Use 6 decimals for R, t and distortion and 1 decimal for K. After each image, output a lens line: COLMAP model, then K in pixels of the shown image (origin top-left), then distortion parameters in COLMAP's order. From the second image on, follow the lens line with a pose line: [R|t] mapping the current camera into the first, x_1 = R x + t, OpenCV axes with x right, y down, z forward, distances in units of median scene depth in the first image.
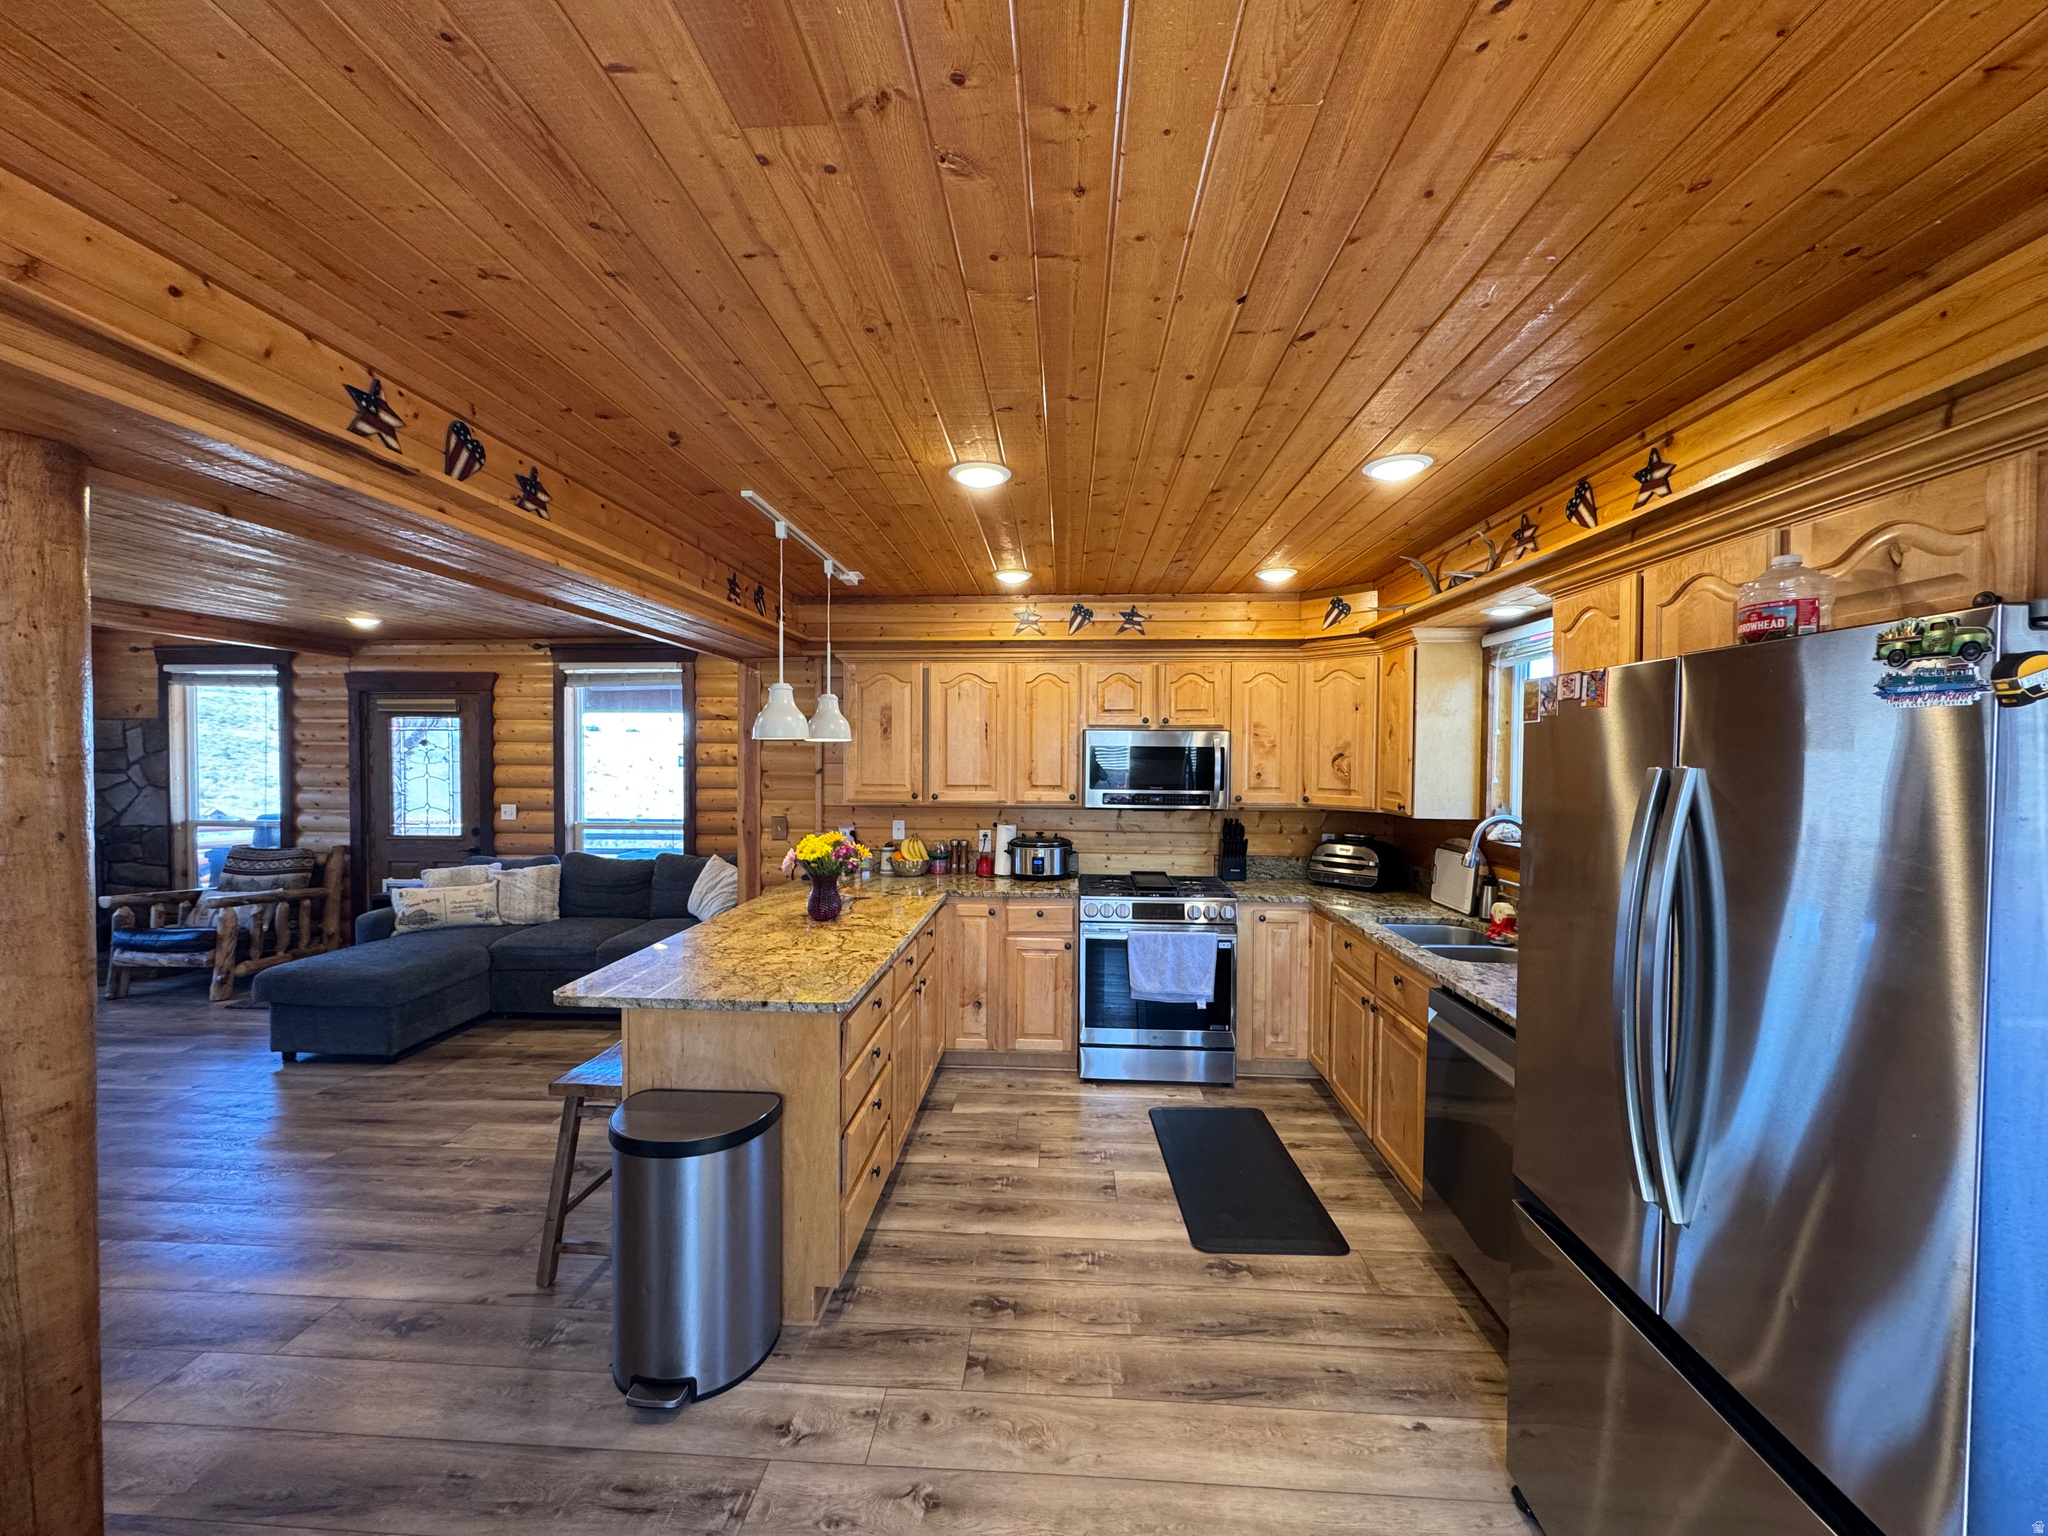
lens RADIAL K [[814.3, 0, 1023.9], [0, 814.3, 769.5], [0, 0, 1]] dist [-0.001736, -0.000134]
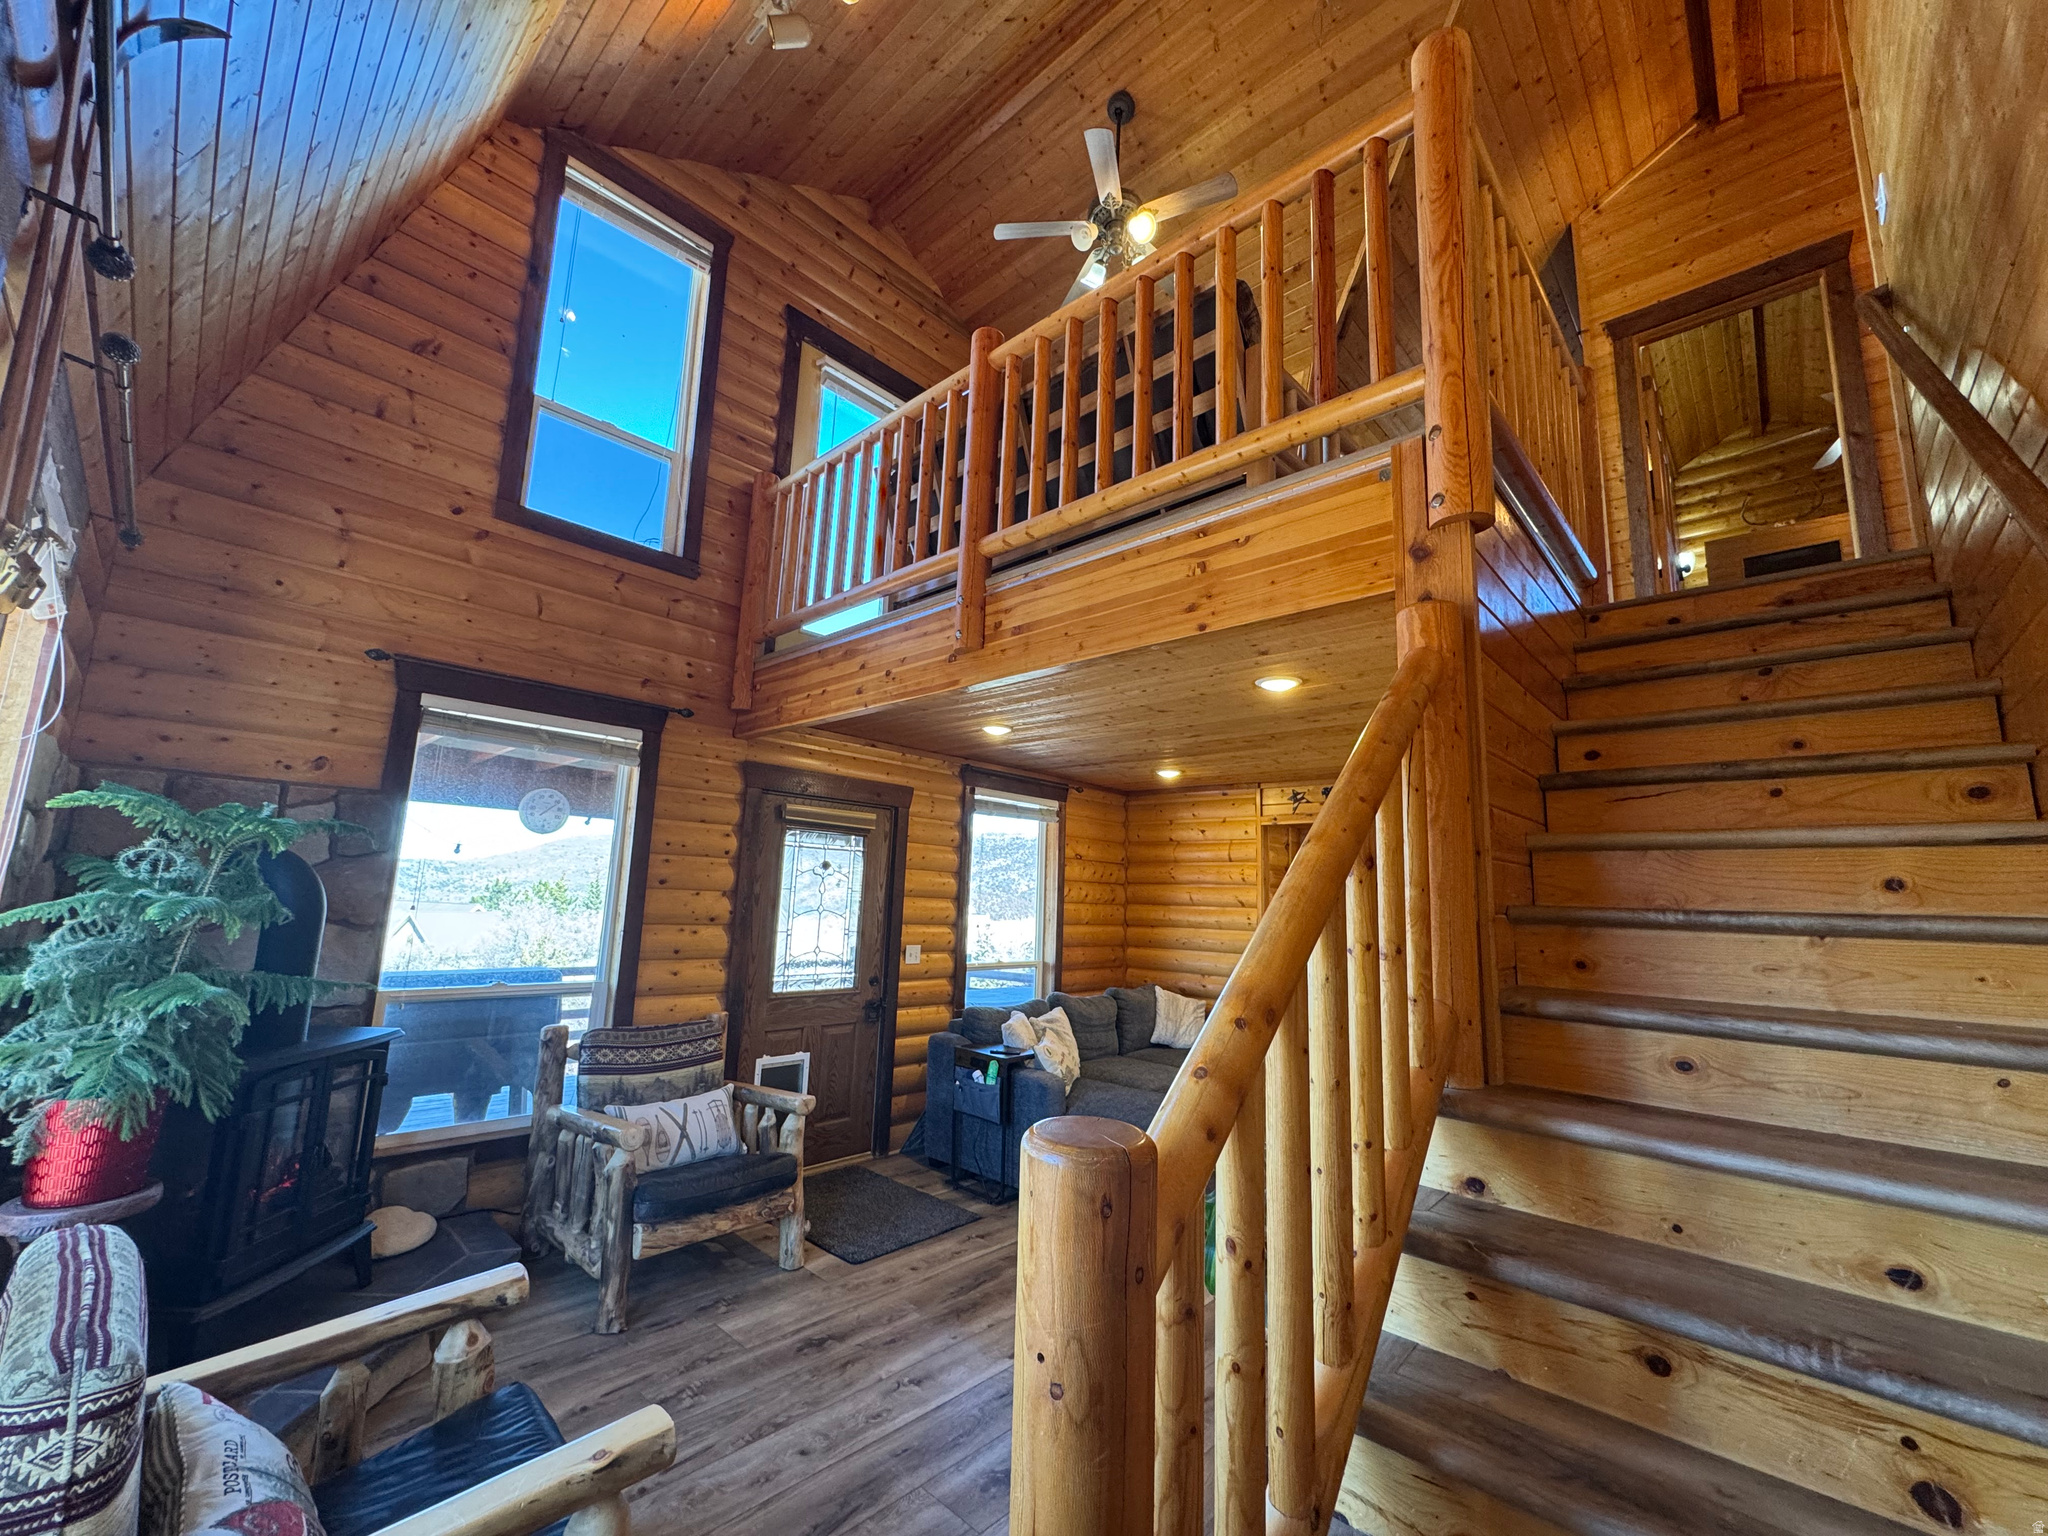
lens RADIAL K [[814.3, 0, 1023.9], [0, 814.3, 769.5], [0, 0, 1]] dist [-0.001736, -0.000134]
pose [[0.639172, 0.140562, 0.756110, -1.767365], [-0.019417, 0.985792, -0.166847, 0.003422], [-0.768819, 0.091962, 0.632819, 0.528308]]
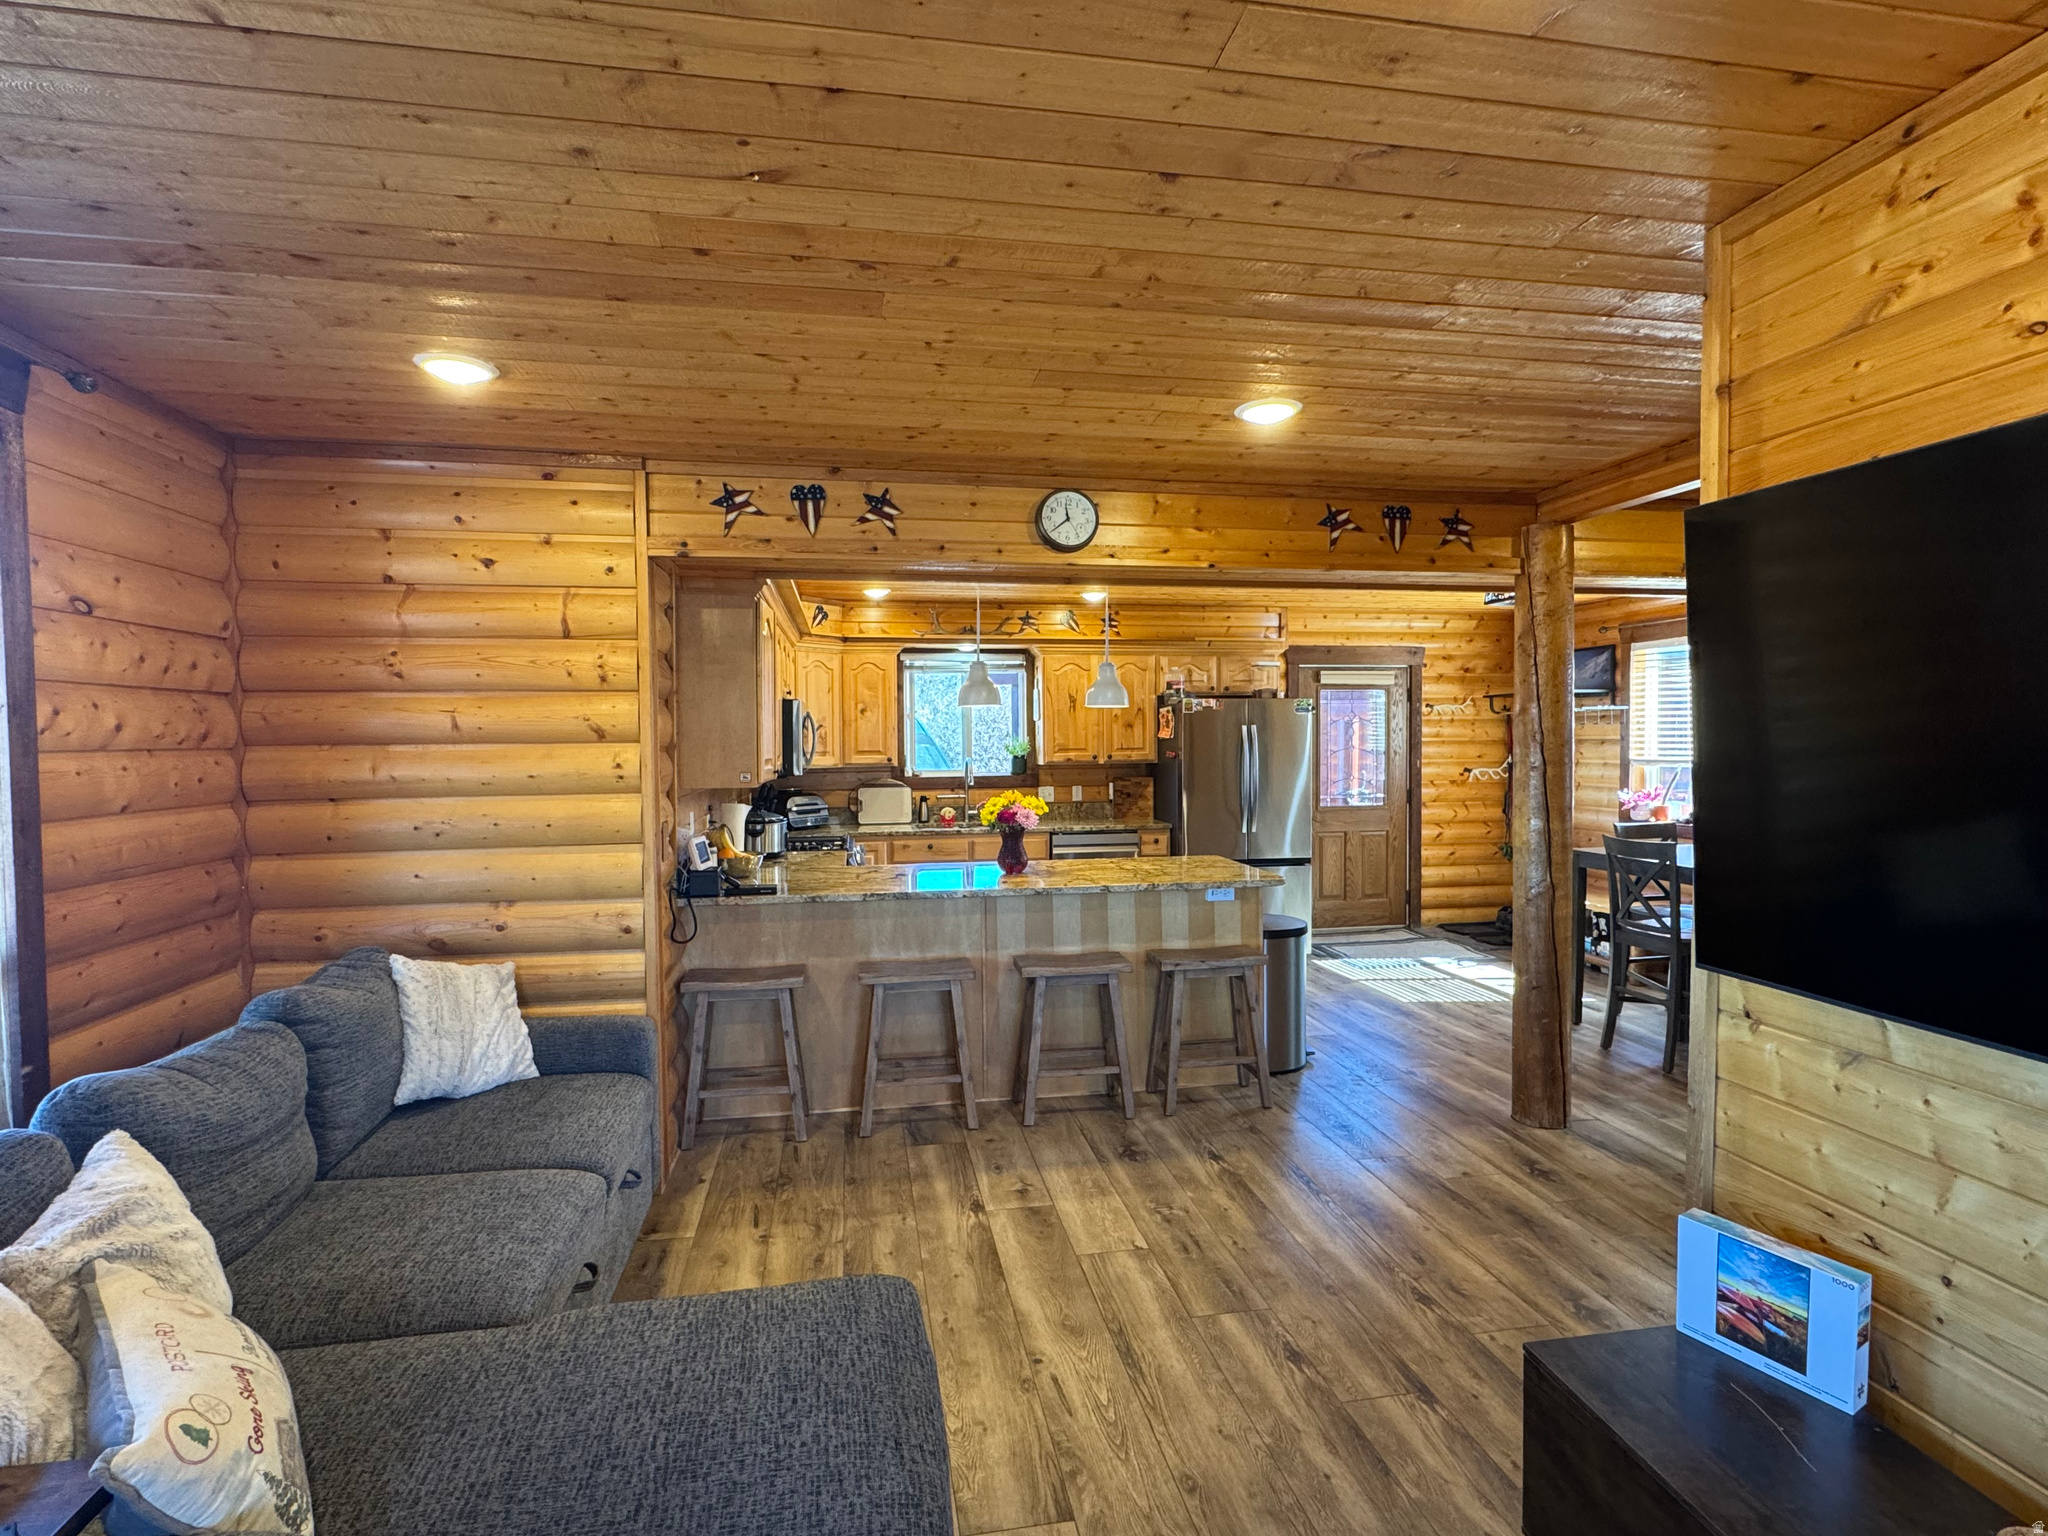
lens RADIAL K [[1001.0, 0, 1024.0], [0, 1001.0, 768.0], [0, 0, 1]] dist [-0.002848, -0.000665]
pose [[-0.227899, -0.031510, 0.973175, -1.227612], [0.025679, 0.998934, 0.038358, -0.004400], [-0.973346, 0.033732, -0.226847, 1.025622]]
